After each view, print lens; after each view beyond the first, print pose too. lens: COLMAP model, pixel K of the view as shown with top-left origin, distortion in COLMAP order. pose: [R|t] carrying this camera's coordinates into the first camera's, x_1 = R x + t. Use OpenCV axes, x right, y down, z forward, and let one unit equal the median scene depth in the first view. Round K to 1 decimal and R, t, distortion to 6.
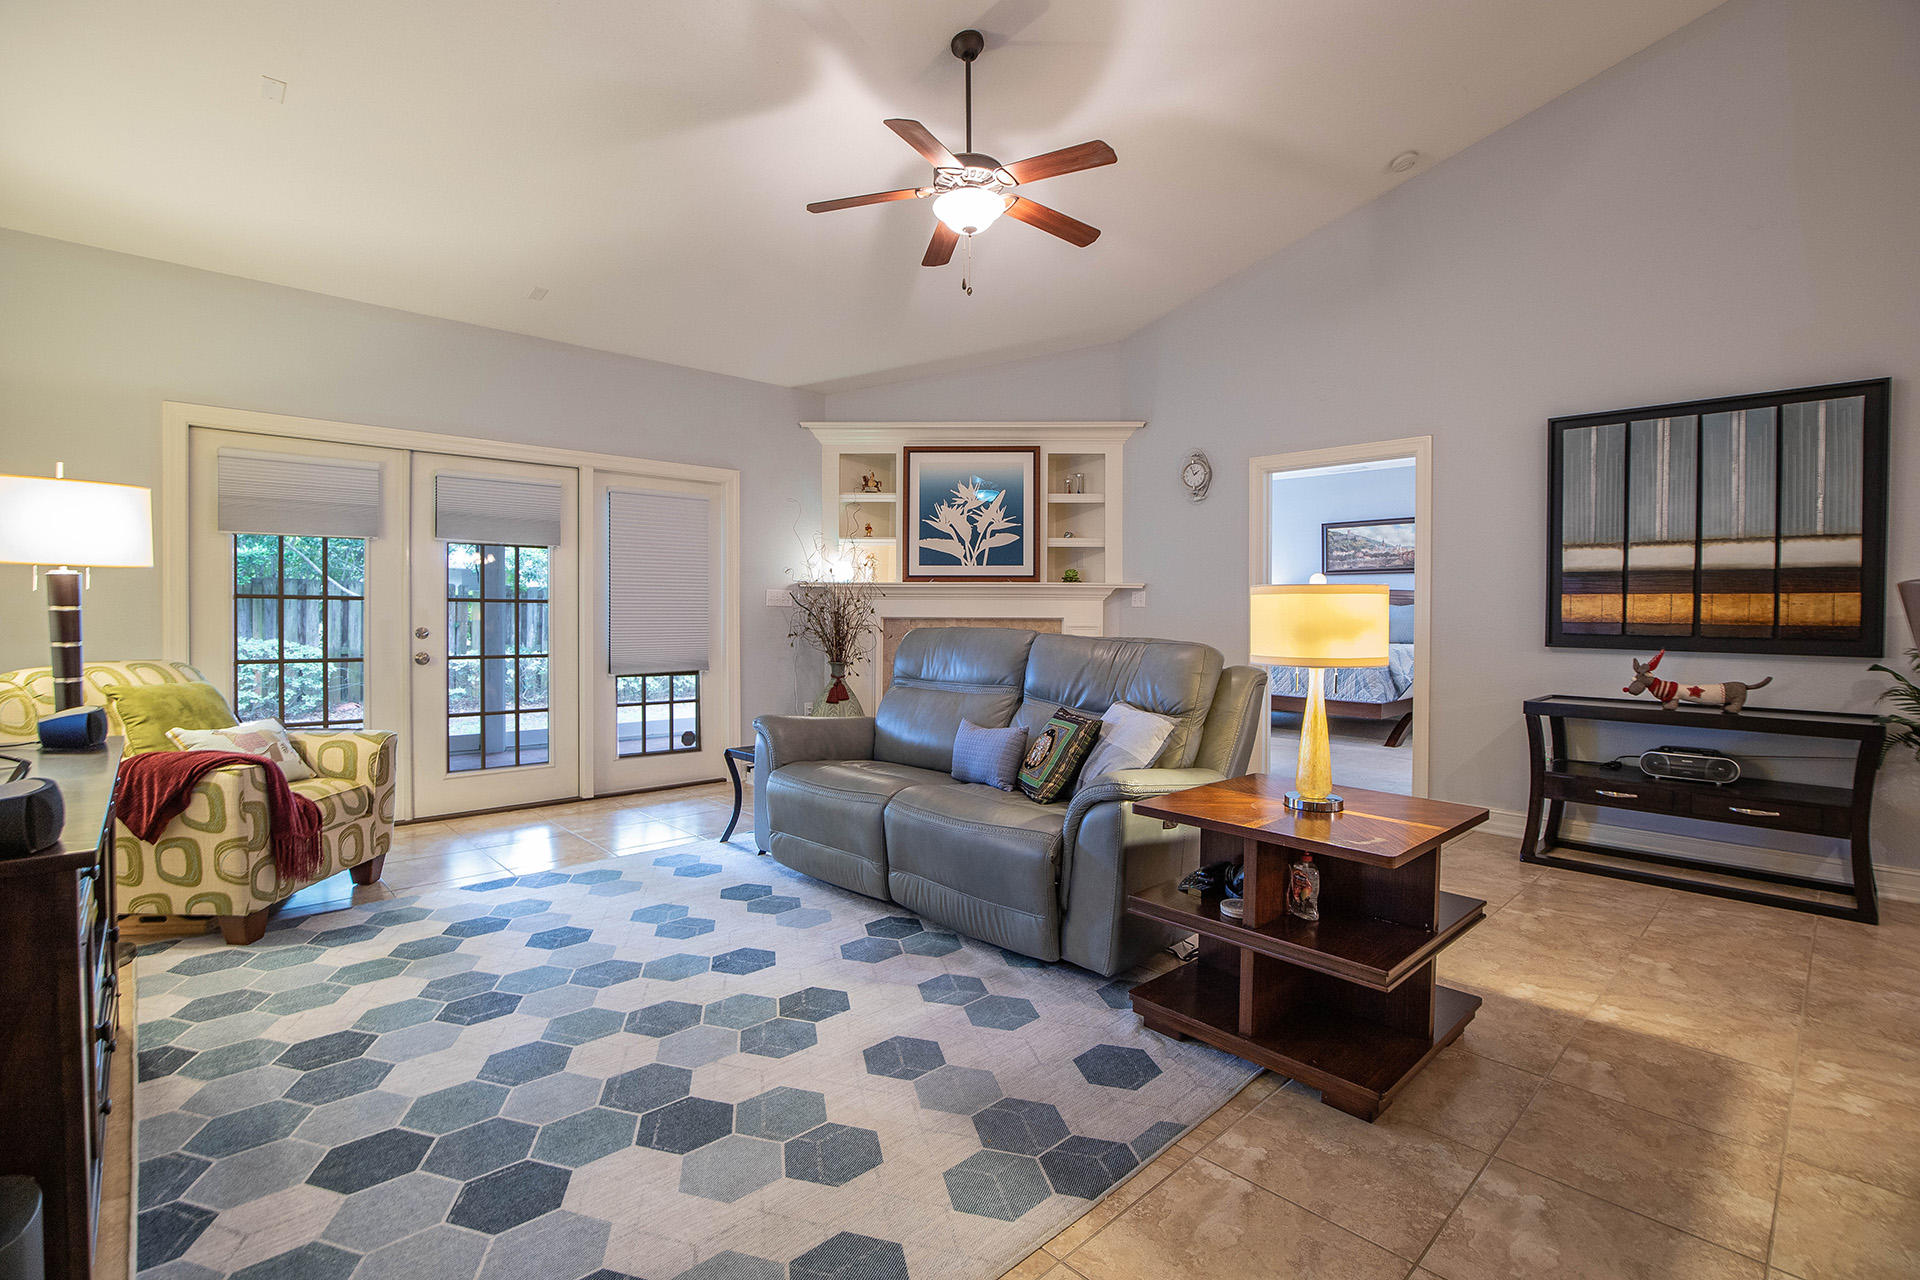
lens RADIAL K [[884.5, 0, 942.9], [0, 884.5, 613.1], [0, 0, 1]] dist [-0.030866, 0.003320]
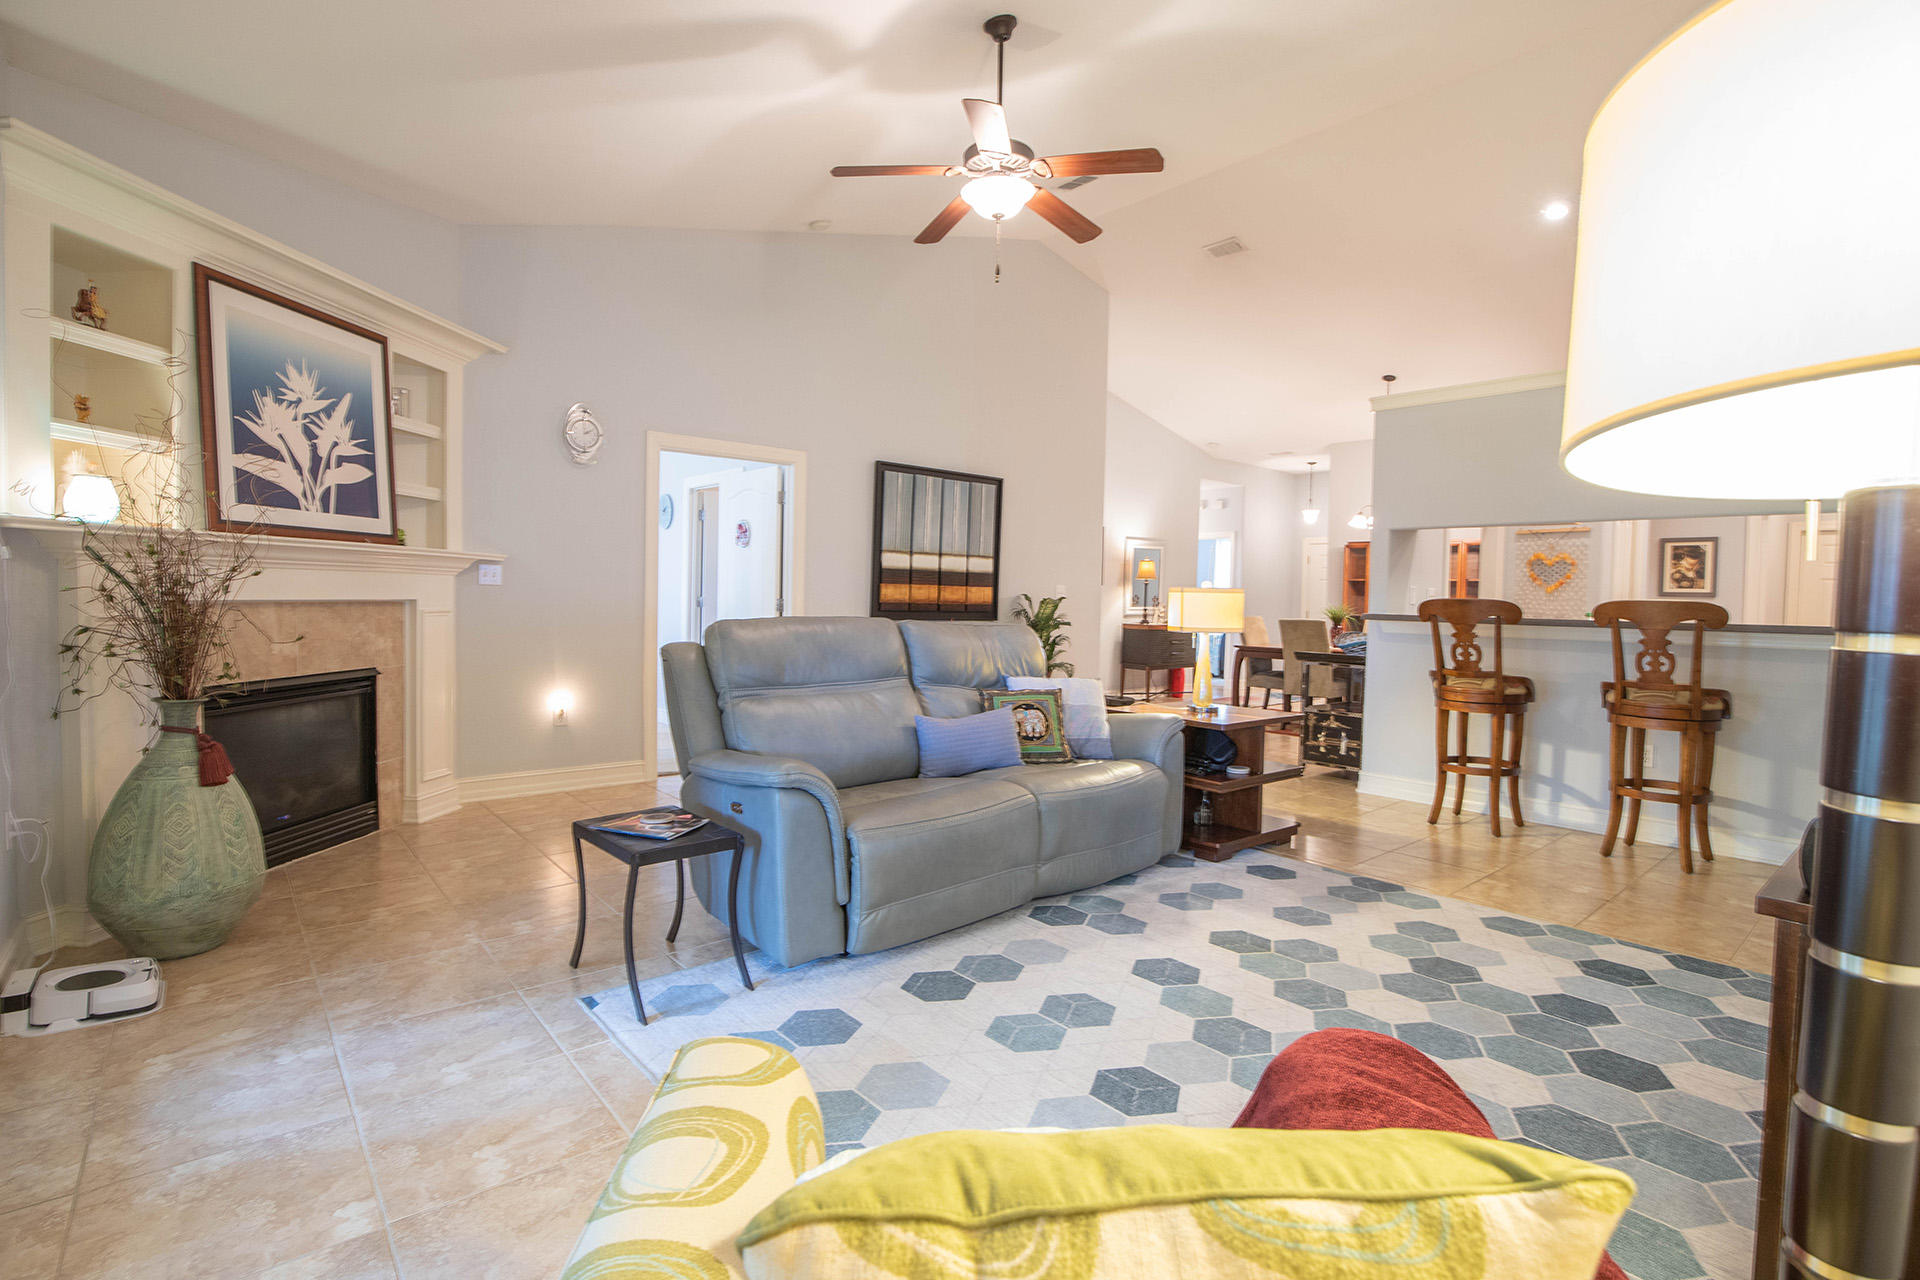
lens RADIAL K [[884.5, 0, 985.1], [0, 884.5, 636.9], [0, 0, 1]] dist [-0.030866, 0.003320]
pose [[0.031866, -0.052939, 0.998089, -0.791107], [-0.019685, 0.998369, 0.053582, -0.014853], [-0.999298, -0.021355, 0.030772, 0.787319]]
